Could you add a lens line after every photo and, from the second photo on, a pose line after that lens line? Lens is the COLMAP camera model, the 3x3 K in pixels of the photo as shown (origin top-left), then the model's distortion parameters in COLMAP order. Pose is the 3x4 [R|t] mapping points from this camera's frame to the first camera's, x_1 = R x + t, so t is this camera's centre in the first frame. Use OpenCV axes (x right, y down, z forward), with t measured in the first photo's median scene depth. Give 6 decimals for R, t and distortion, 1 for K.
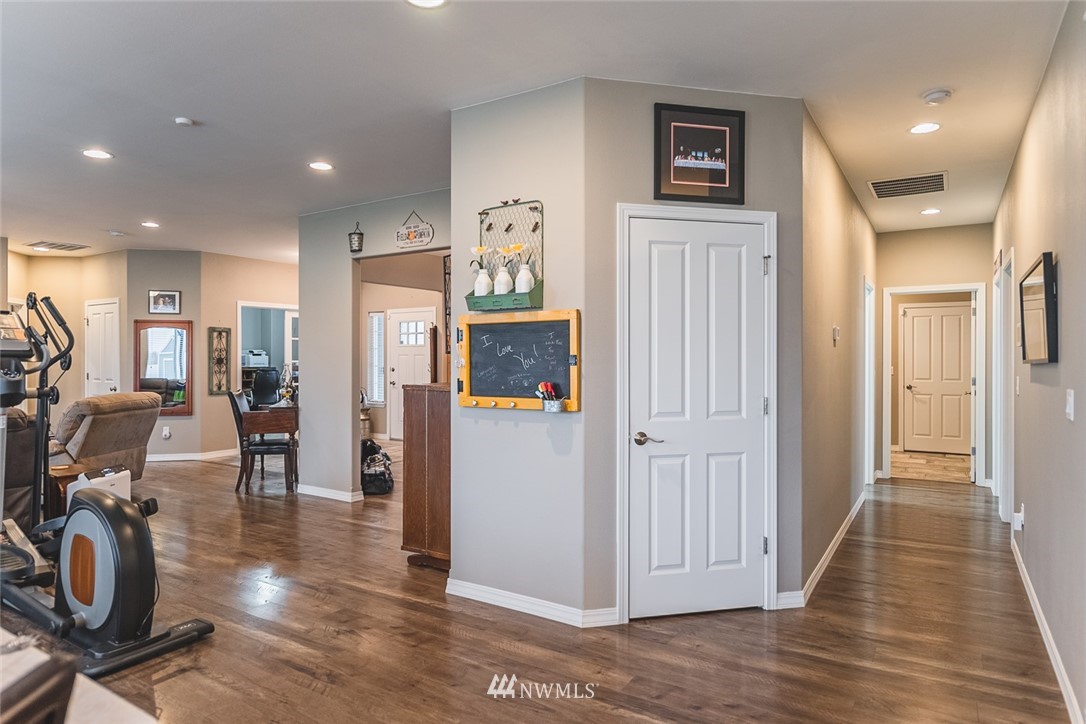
lens RADIAL K [[641.6, 0, 539.6], [0, 641.6, 360.0], [0, 0, 1]] dist [-0.010093, 0.000710]
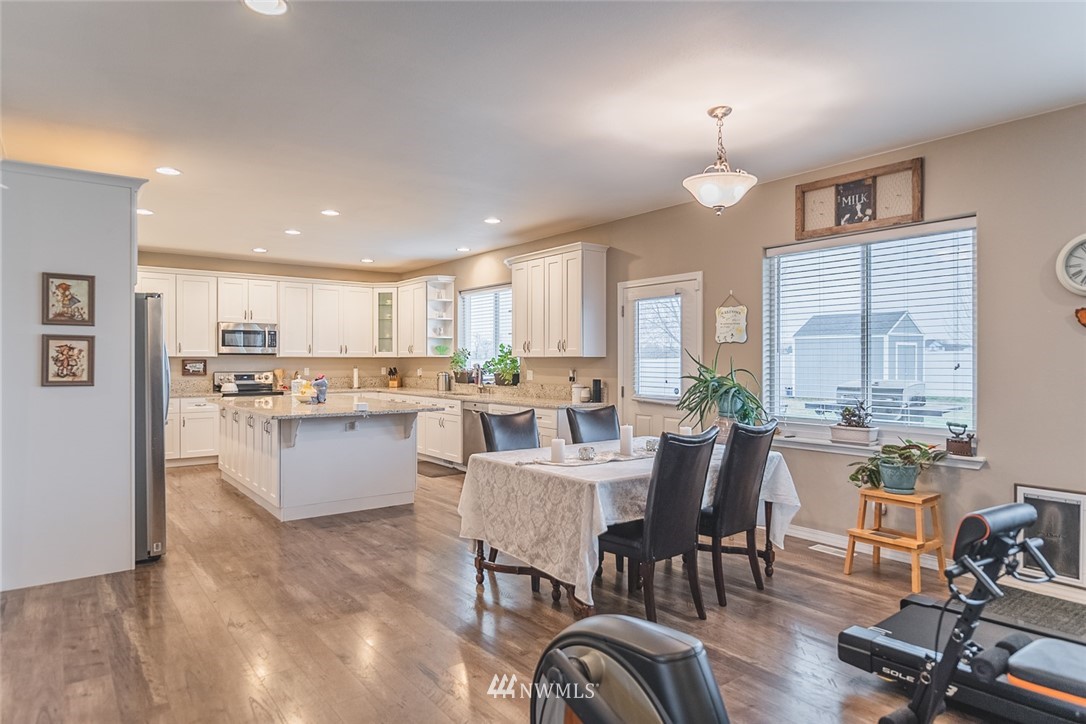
lens RADIAL K [[641.6, 0, 535.0], [0, 641.6, 360.5], [0, 0, 1]] dist [-0.010093, 0.000710]
pose [[-0.933193, -0.001595, 0.359371, -0.691327], [-0.001241, 0.999998, 0.001213, -0.004261], [-0.359372, 0.000686, -0.933194, 1.315537]]
